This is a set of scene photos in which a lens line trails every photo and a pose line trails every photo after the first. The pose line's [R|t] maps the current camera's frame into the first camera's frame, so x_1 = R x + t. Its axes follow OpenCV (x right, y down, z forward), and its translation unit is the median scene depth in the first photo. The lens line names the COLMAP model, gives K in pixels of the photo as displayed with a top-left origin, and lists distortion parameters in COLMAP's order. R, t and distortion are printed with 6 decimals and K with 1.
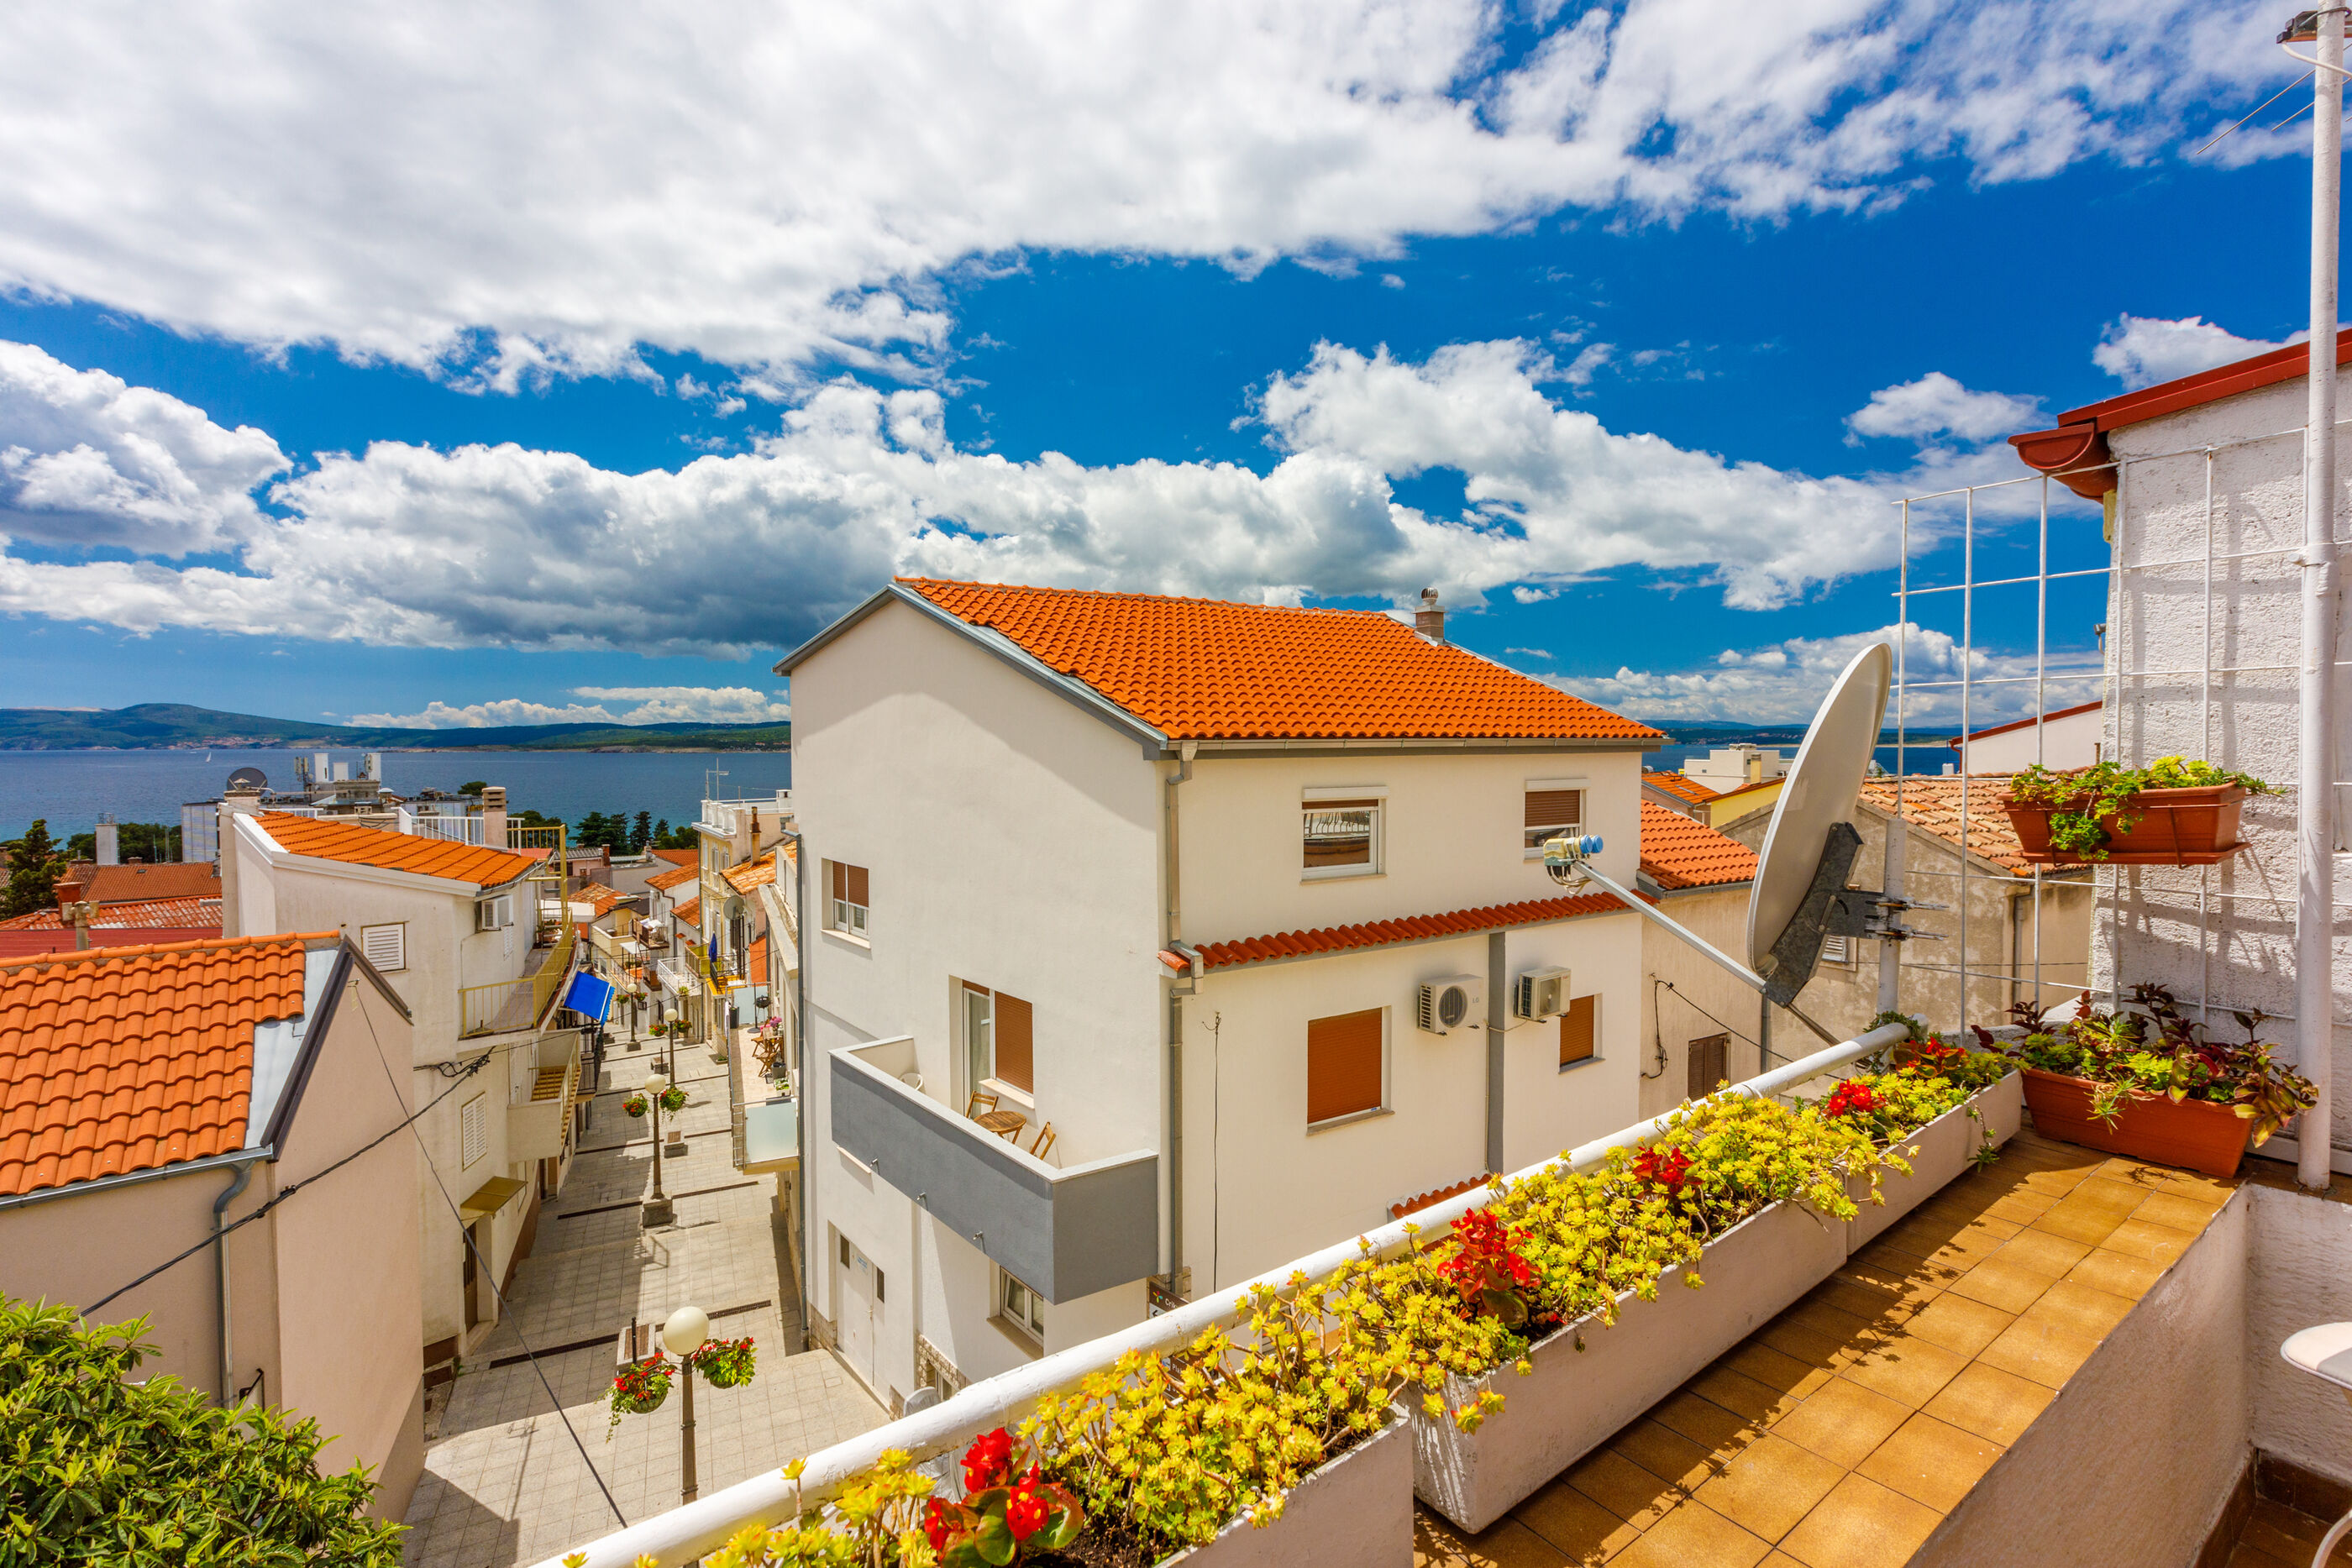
lens RADIAL K [[1061.0, 0, 1099.0], [0, 1061.0, 730.9], [0, 0, 1]] dist [-0.001066, -0.000425]
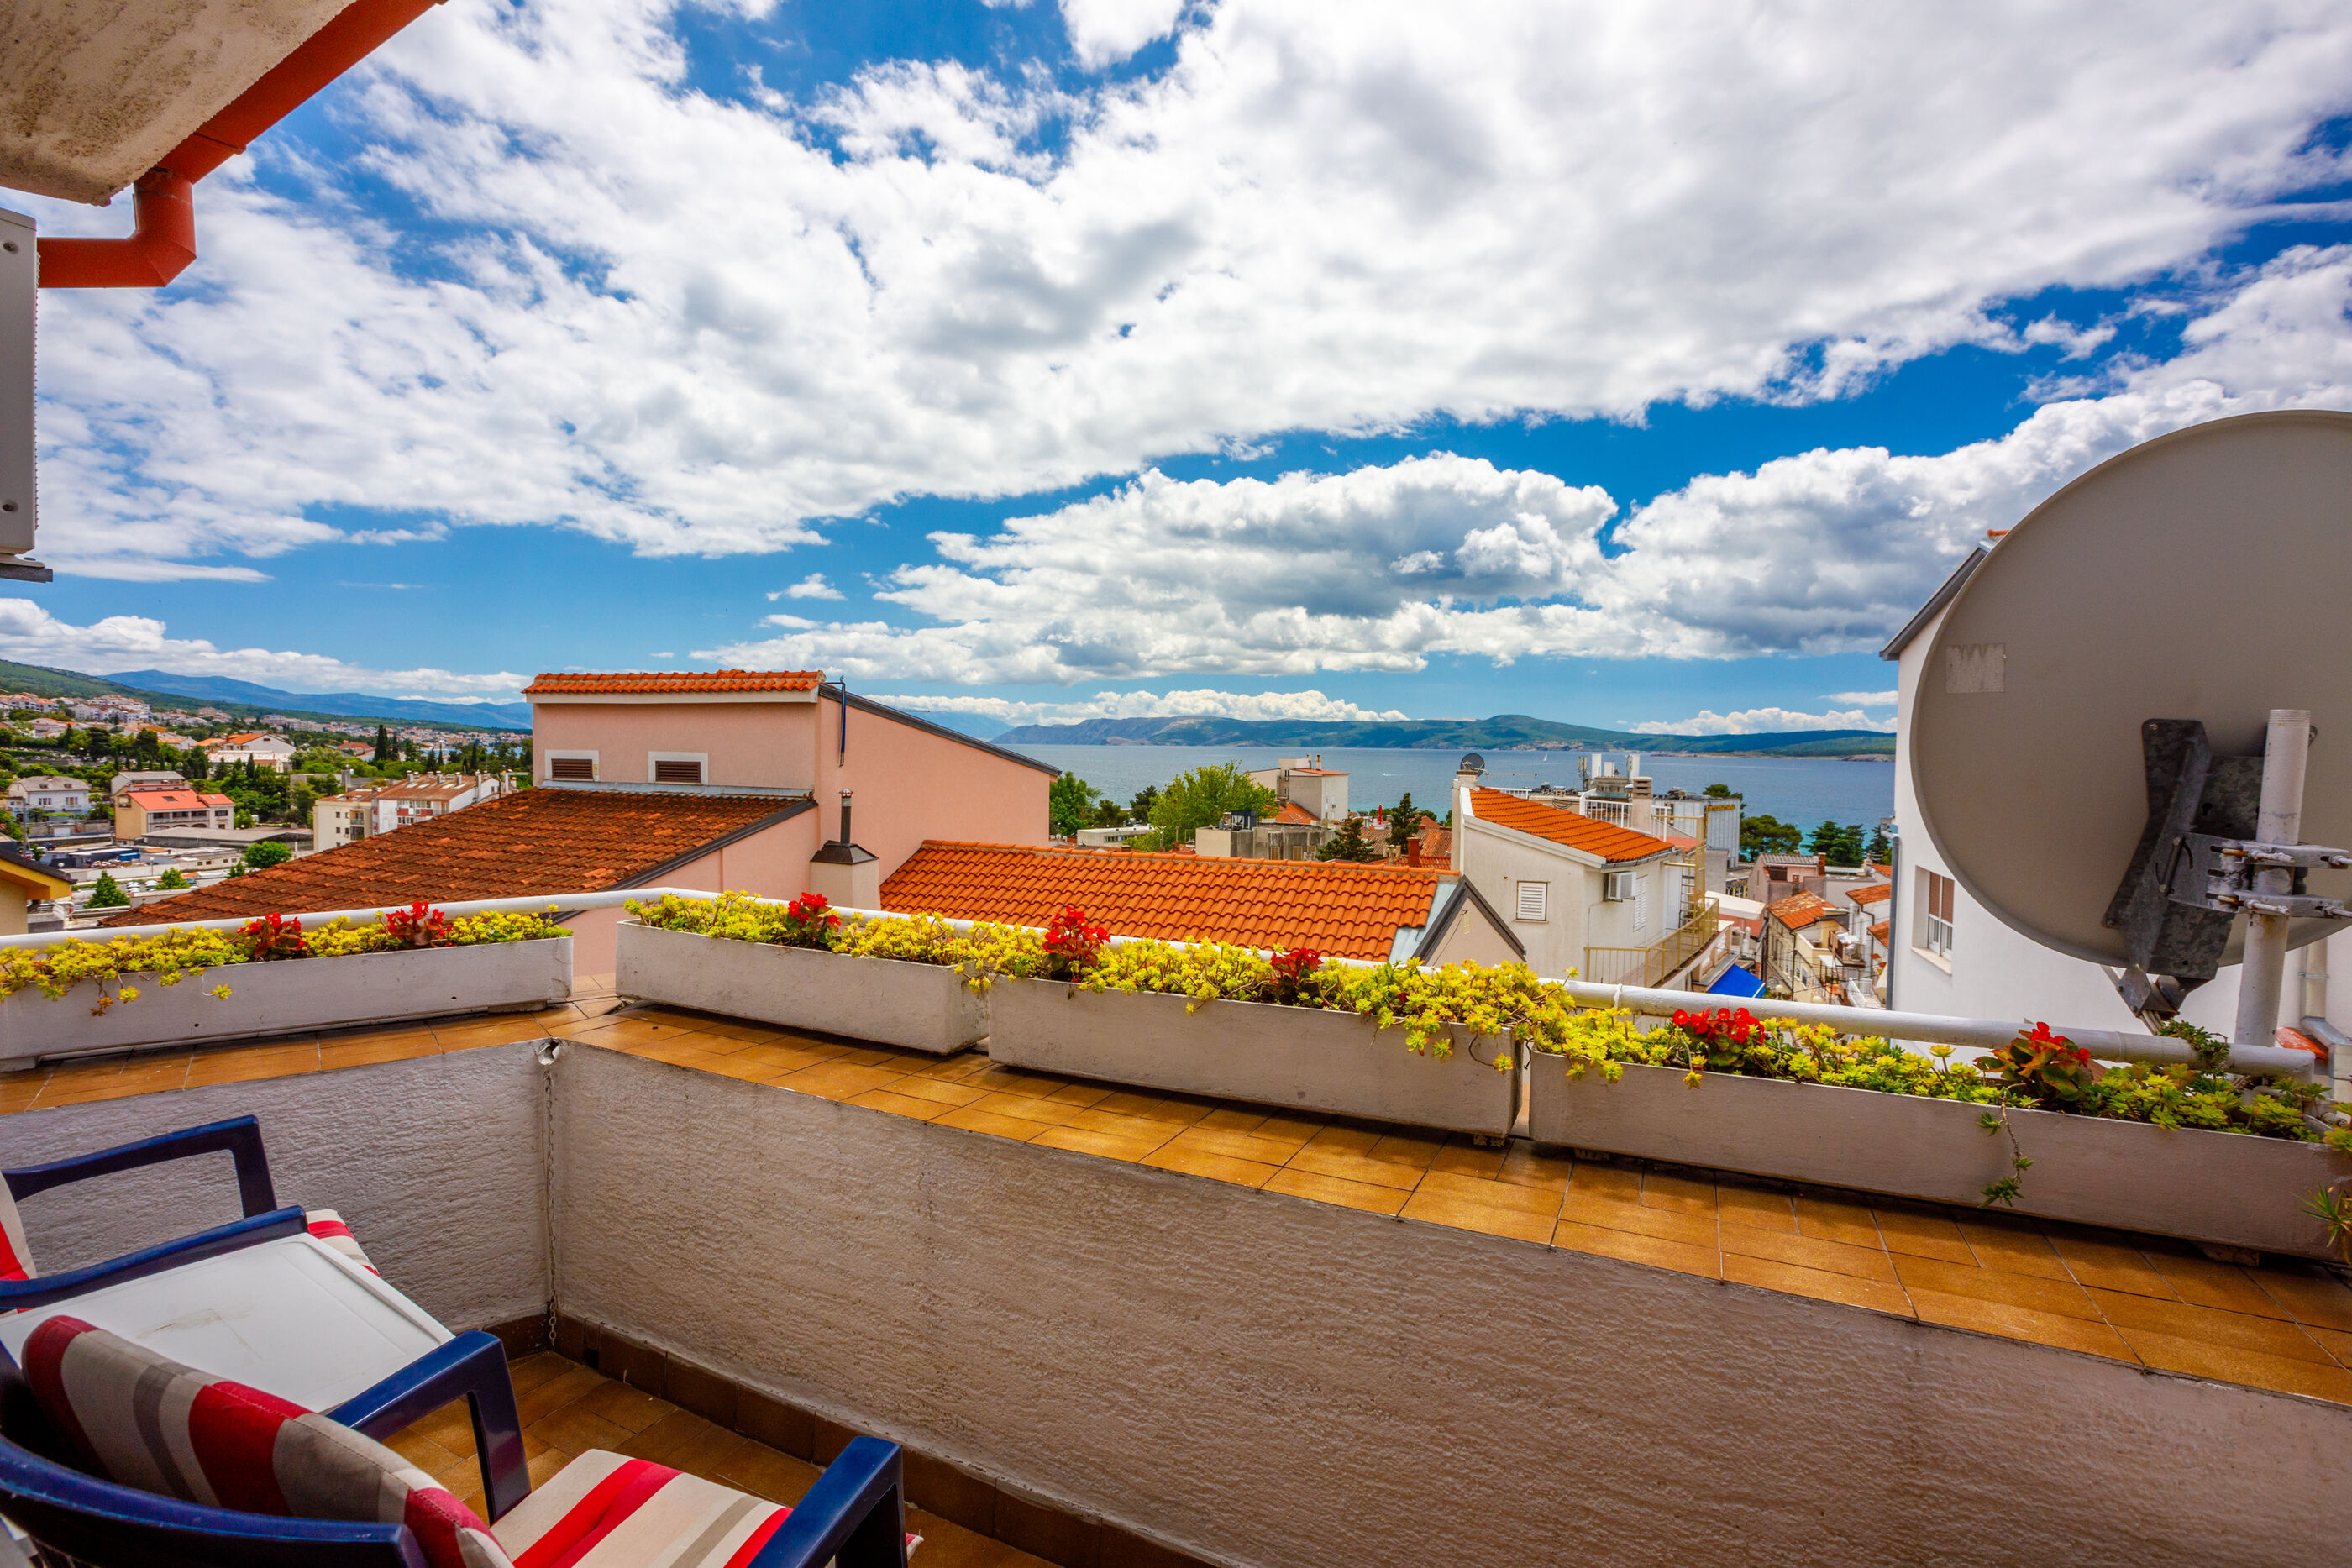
lens RADIAL K [[1084.5, 0, 1143.4], [0, 1084.5, 741.7], [0, 0, 1]] dist [-0.065648, 0.025122]
pose [[0.451810, 0.008974, -0.892069, 0.874749], [-0.013953, 0.999898, 0.002992, 0.105225], [0.892005, 0.011095, 0.451889, 0.202693]]
